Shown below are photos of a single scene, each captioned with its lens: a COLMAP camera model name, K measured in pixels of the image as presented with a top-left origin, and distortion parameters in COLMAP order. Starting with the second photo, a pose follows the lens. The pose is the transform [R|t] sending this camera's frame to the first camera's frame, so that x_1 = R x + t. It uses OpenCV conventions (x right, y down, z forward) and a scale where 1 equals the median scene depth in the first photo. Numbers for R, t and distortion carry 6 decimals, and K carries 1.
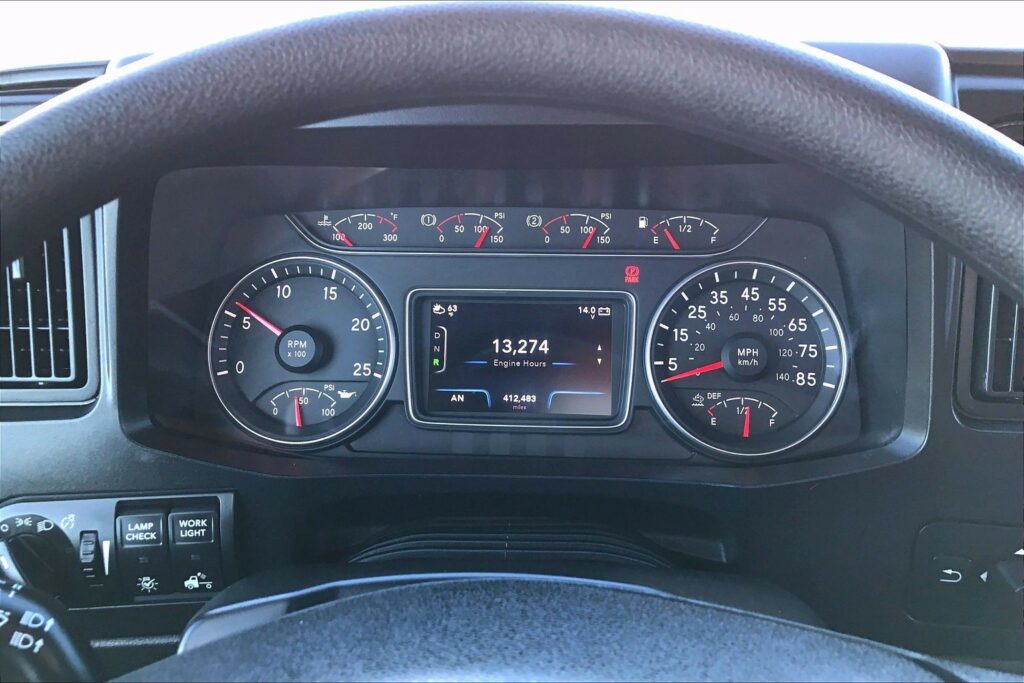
lens RADIAL K [[853.1, 0, 502.6], [0, 853.1, 341.1], [0, 0, 1]] dist [0.048194, -0.049099]
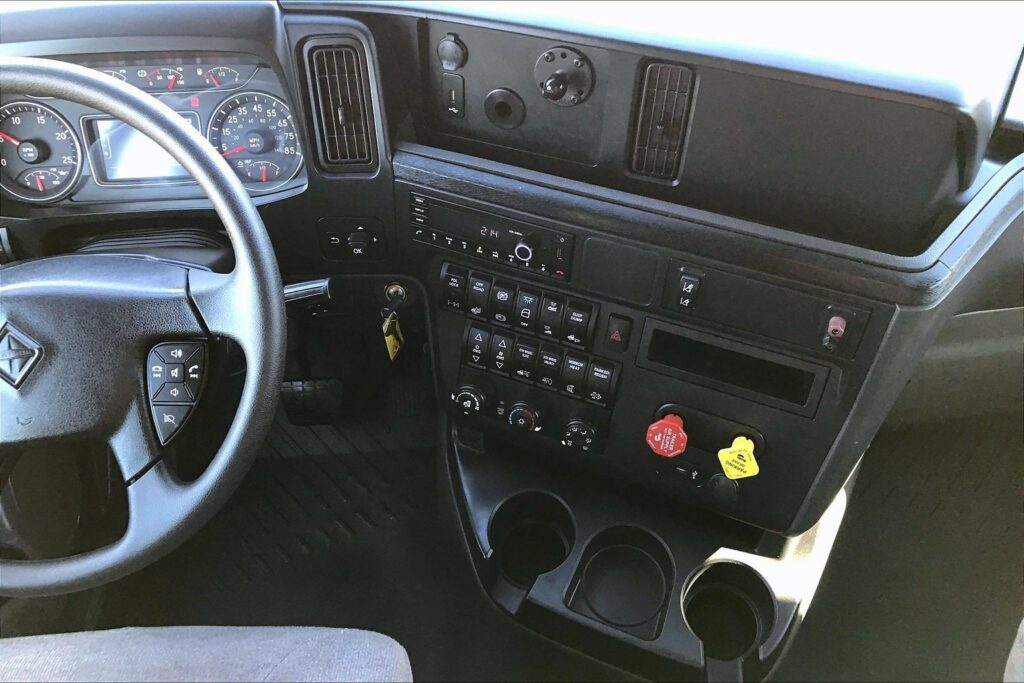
lens RADIAL K [[853.1, 0, 516.6], [0, 853.1, 339.3], [0, 0, 1]] dist [0.048194, -0.049099]
pose [[0.995163, -0.084624, 0.049888, 0.730645], [0.061656, 0.933421, 0.353445, -0.218422], [-0.076476, -0.348660, 0.934124, -1.069471]]
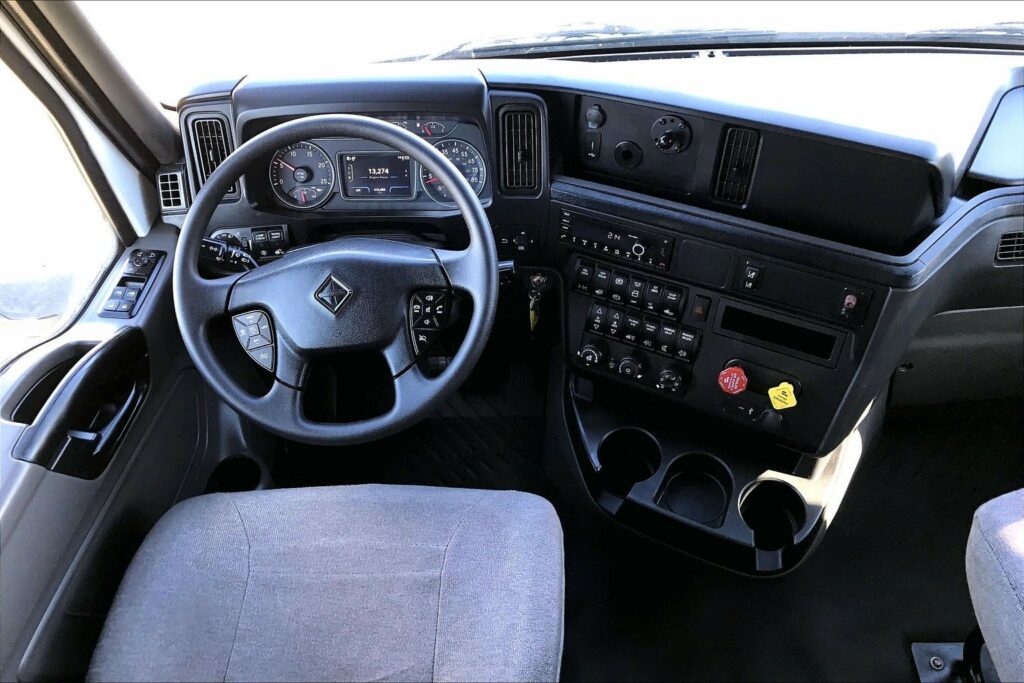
lens RADIAL K [[853.1, 0, 516.2], [0, 853.1, 331.6], [0, 0, 1]] dist [0.048194, -0.049099]
pose [[0.999100, -0.041419, 0.009188, 0.438396], [0.037047, 0.957261, 0.286842, -0.287150], [-0.020676, -0.286243, 0.957934, -1.935139]]
